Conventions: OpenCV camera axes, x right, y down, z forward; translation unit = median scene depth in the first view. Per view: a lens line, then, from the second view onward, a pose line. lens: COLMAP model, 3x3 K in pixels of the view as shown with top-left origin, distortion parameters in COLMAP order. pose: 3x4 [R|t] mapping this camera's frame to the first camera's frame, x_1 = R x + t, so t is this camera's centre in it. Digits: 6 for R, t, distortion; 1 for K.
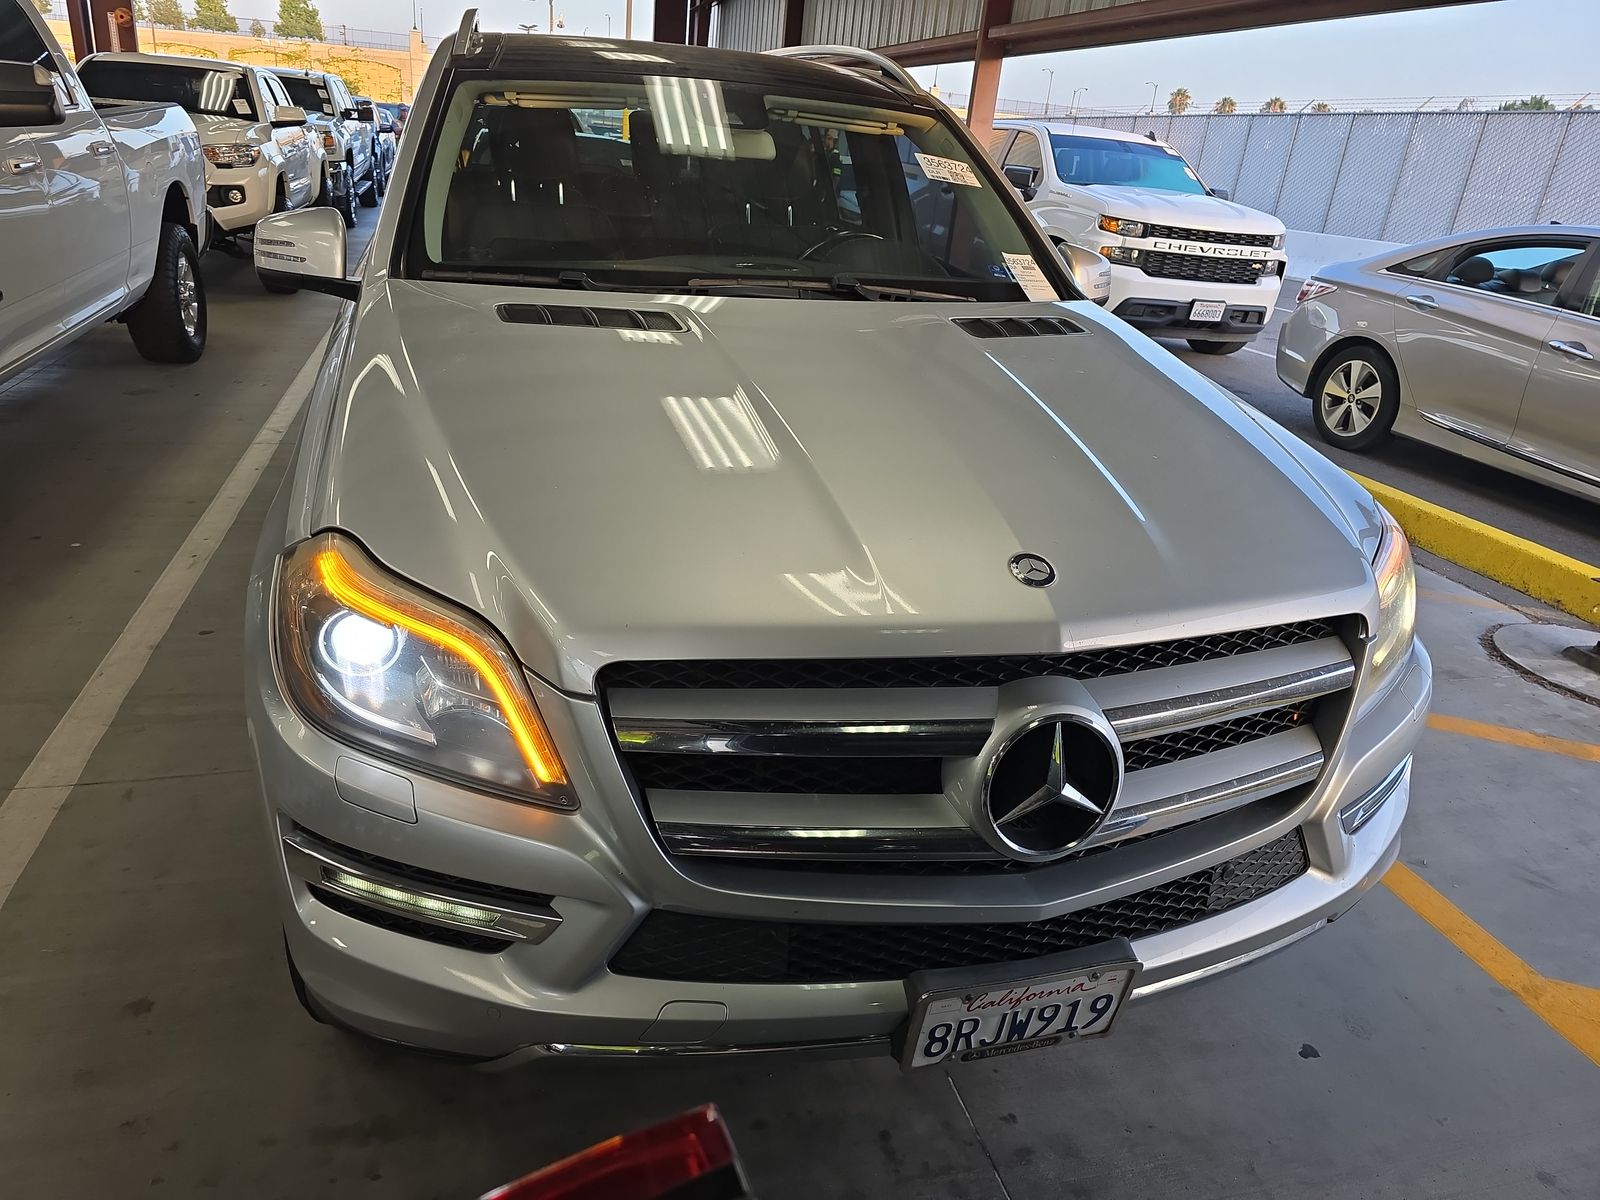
lens RADIAL K [[1090.1, 0, 800.0], [0, 1090.1, 600.0], [0, 0, 1]] dist [0.050349, -0.042976]
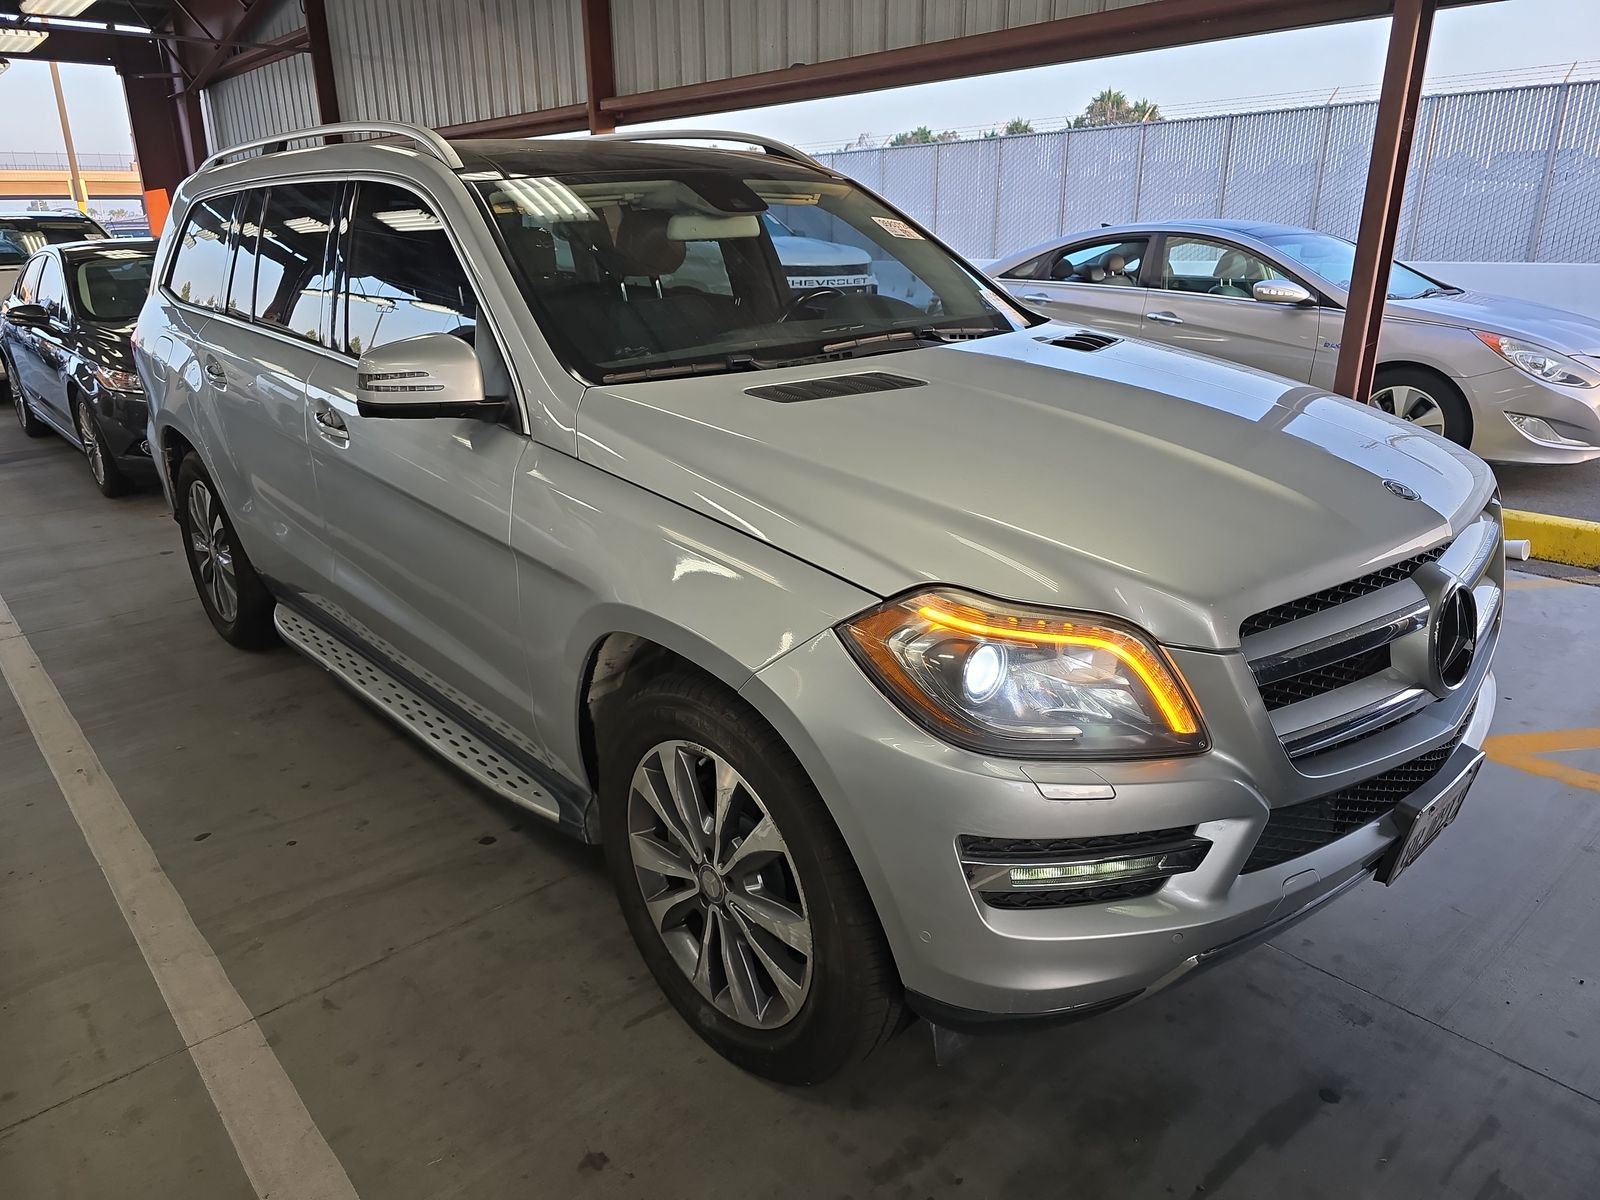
lens RADIAL K [[1090.1, 0, 800.0], [0, 1090.1, 600.0], [0, 0, 1]] dist [0.050349, -0.042976]
pose [[0.896621, -0.236680, 0.374236, -0.236233], [0.254229, 0.967141, 0.002553, -0.020528], [-0.362544, 0.092853, 0.927330, 0.001517]]
